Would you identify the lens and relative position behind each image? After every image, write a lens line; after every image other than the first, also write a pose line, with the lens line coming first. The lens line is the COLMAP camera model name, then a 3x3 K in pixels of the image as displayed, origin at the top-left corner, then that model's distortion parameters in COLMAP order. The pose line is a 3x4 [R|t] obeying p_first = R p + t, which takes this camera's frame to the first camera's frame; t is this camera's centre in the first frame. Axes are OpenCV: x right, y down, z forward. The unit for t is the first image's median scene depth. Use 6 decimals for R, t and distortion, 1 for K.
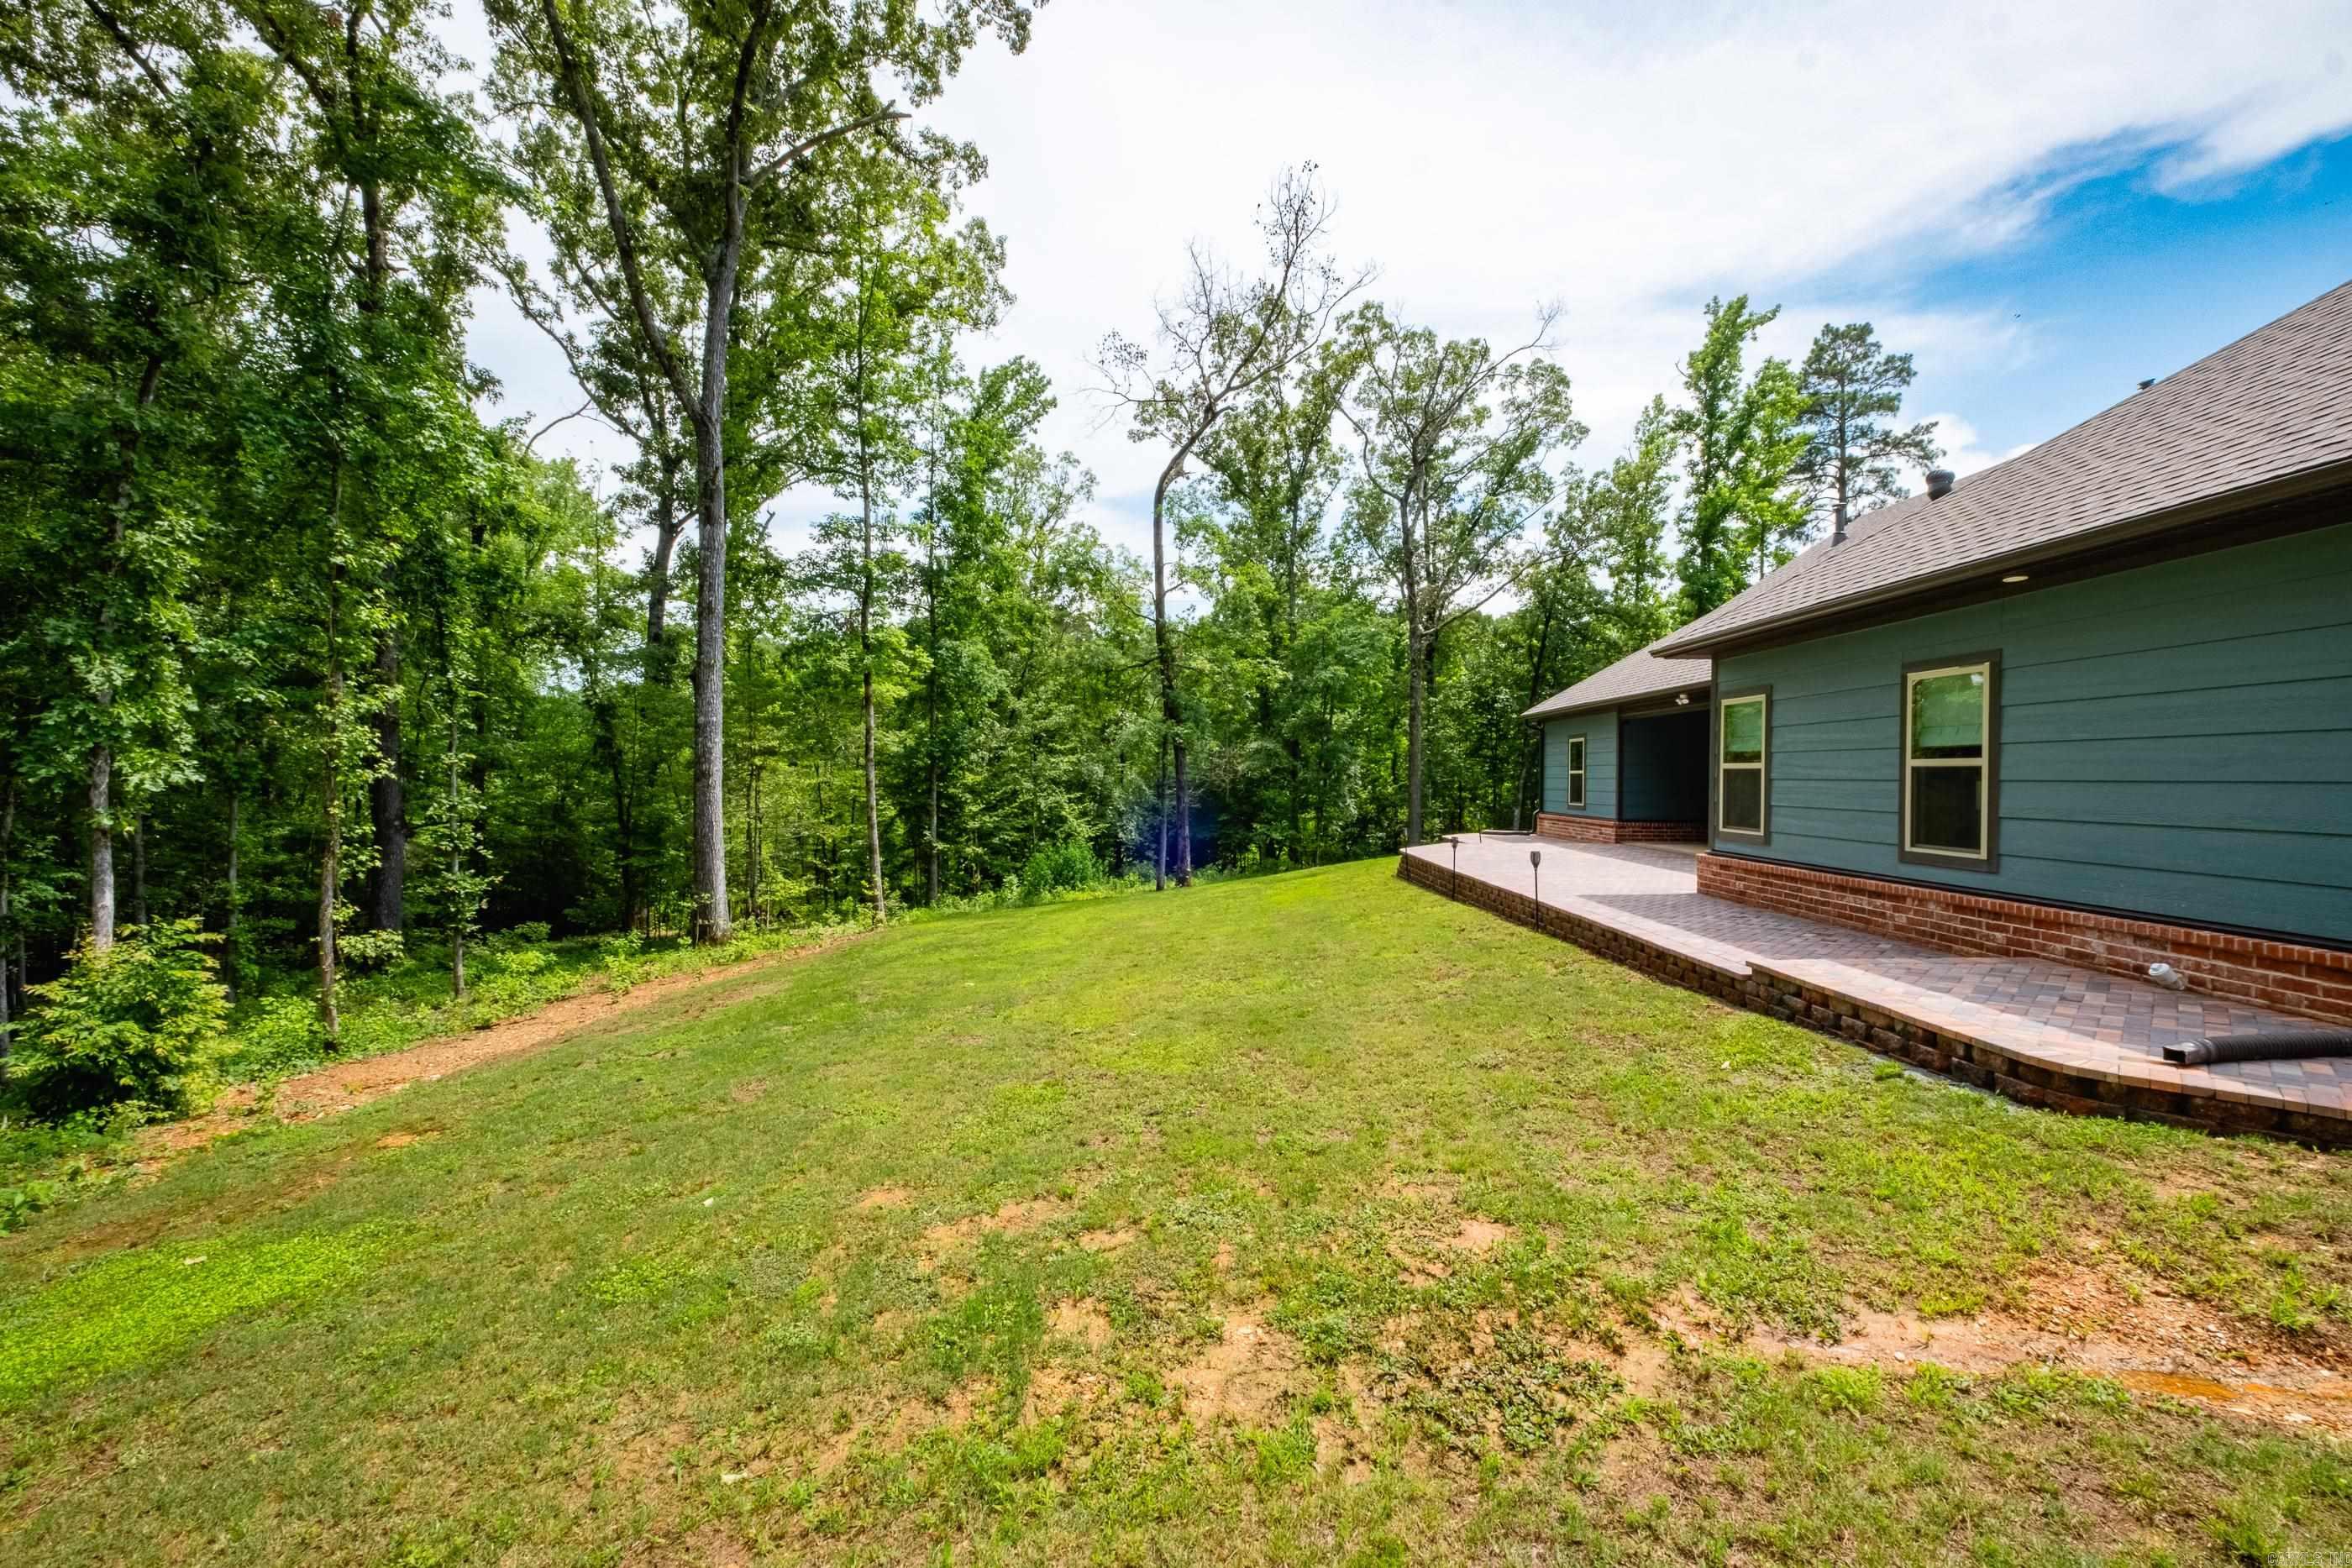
lens RADIAL K [[1047.0, 0, 1197.6], [0, 1047.0, 783.7], [0, 0, 1]] dist [0.003123, -0.006144]
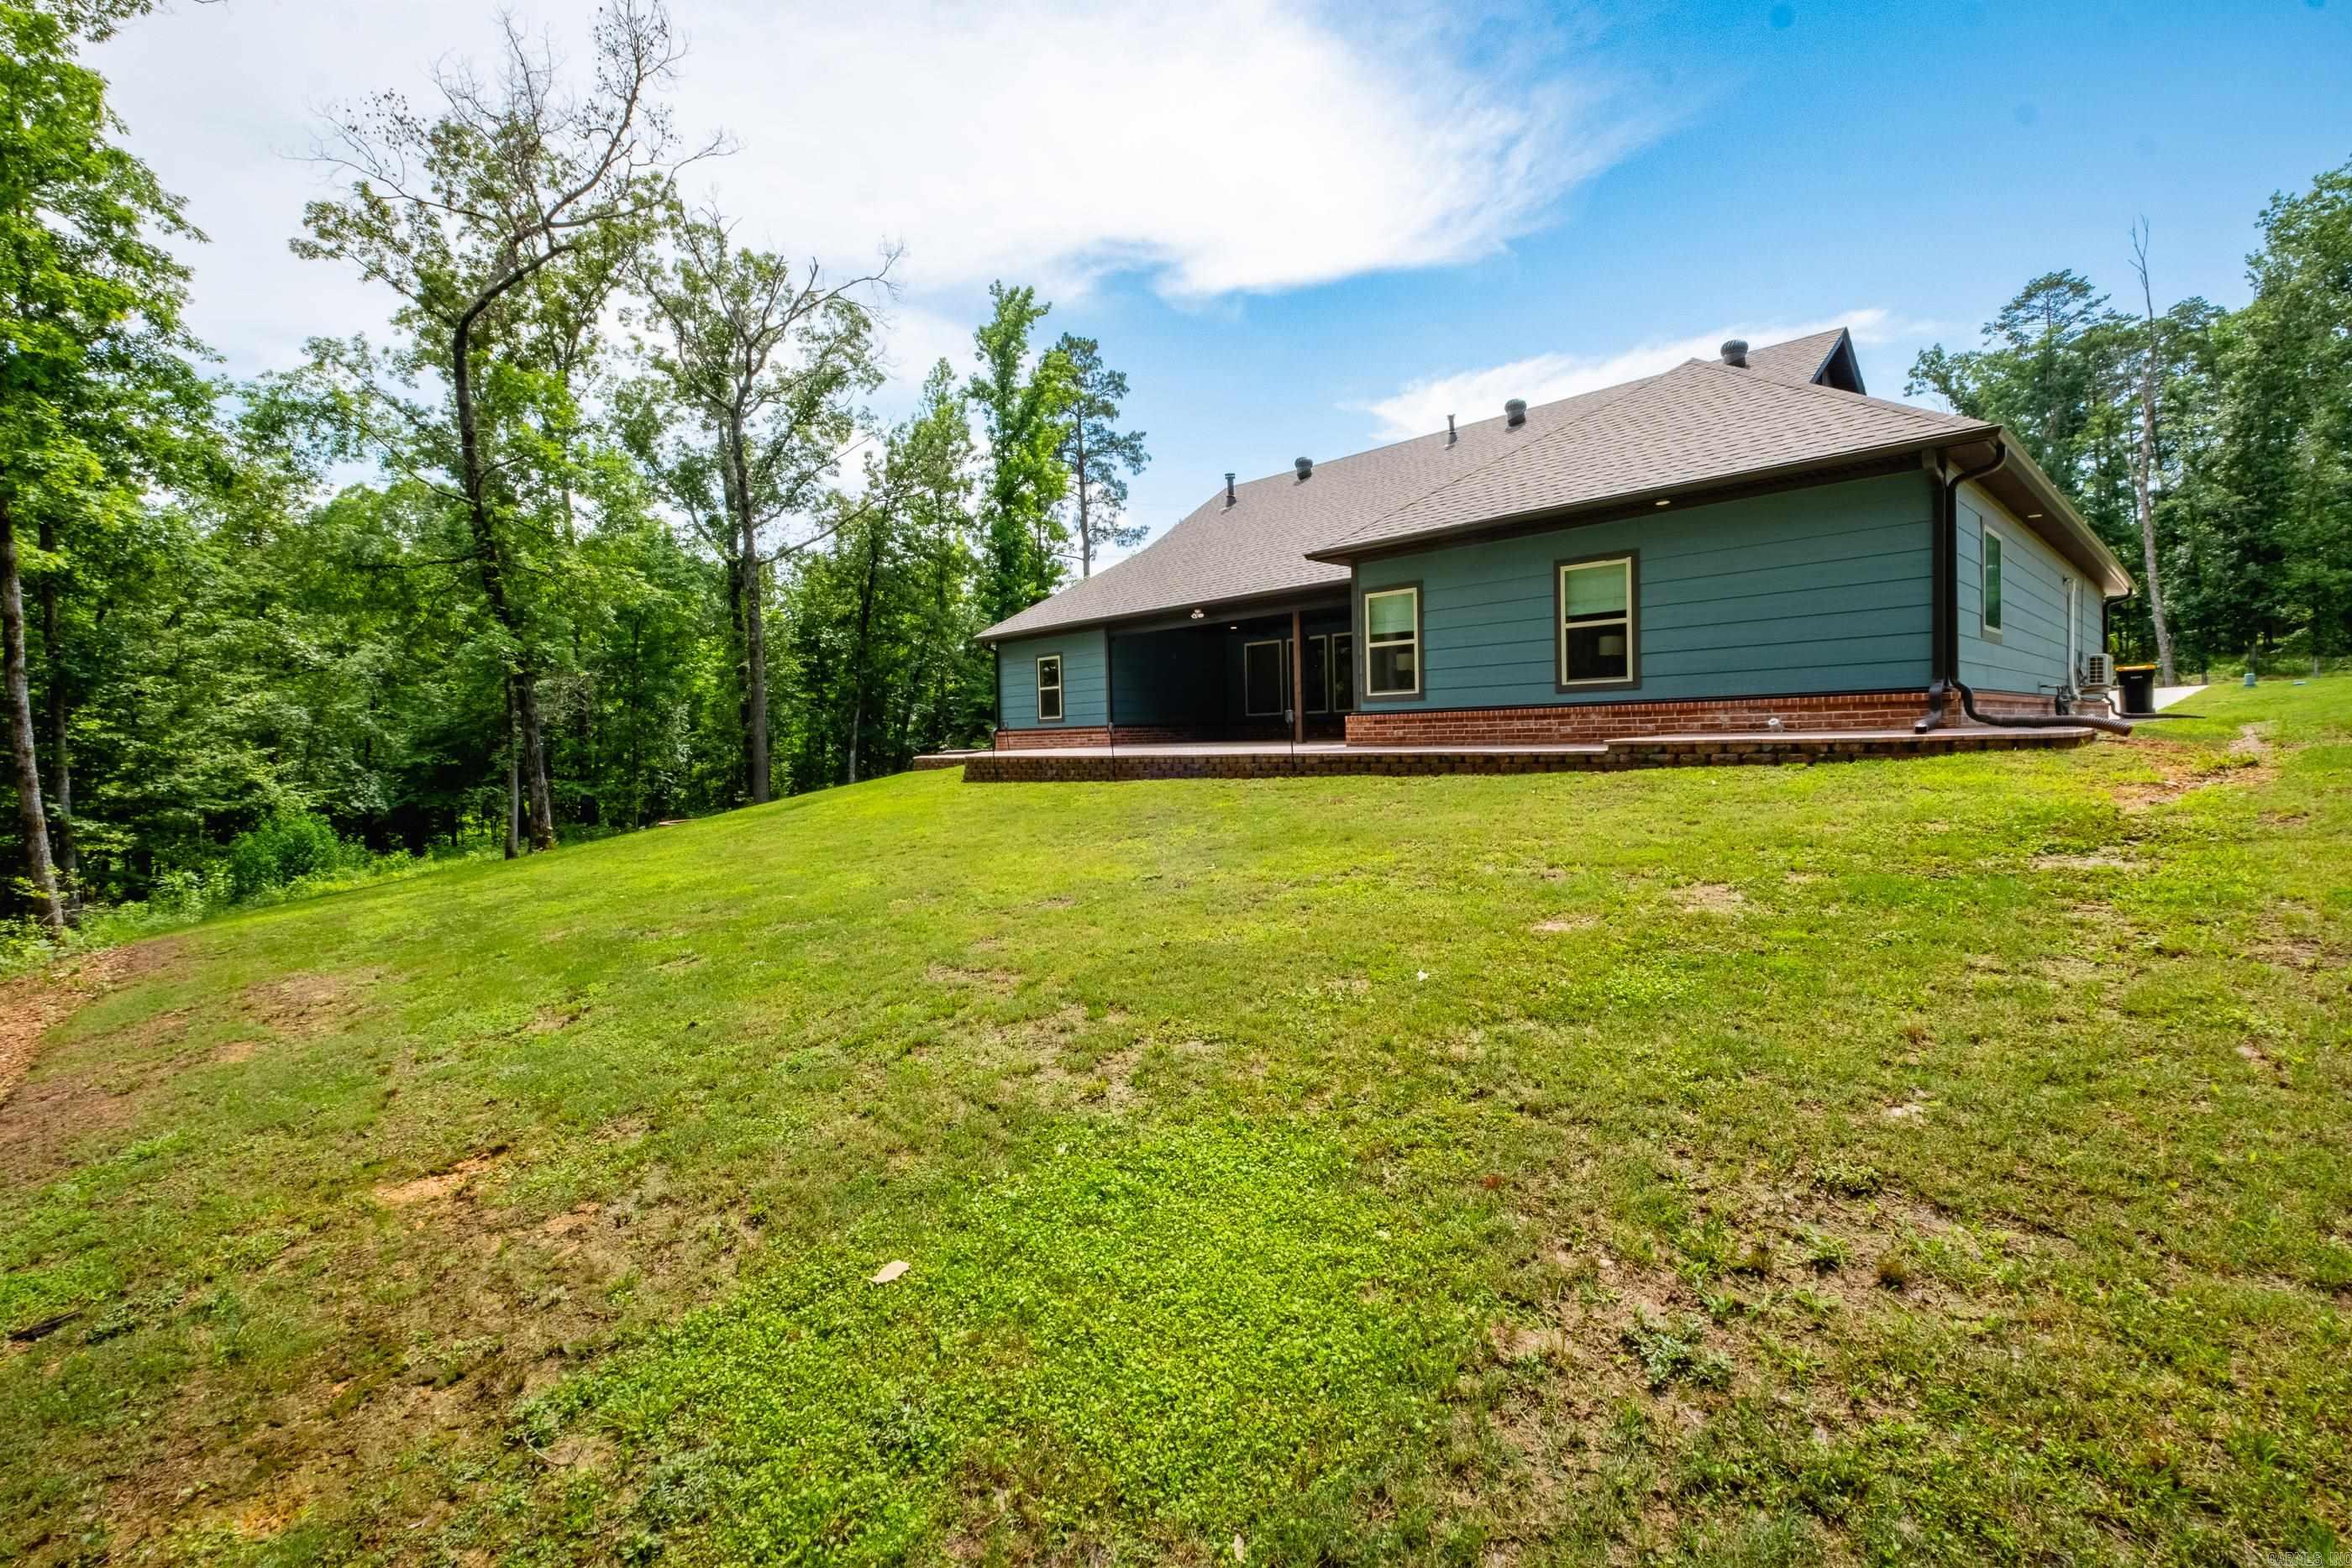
lens RADIAL K [[1047.0, 0, 1197.6], [0, 1047.0, 783.7], [0, 0, 1]] dist [0.003123, -0.006144]
pose [[0.693306, -0.058279, 0.718283, -0.178765], [0.041394, 0.998300, 0.041044, 0.027978], [-0.719454, 0.001277, 0.694539, 0.075728]]
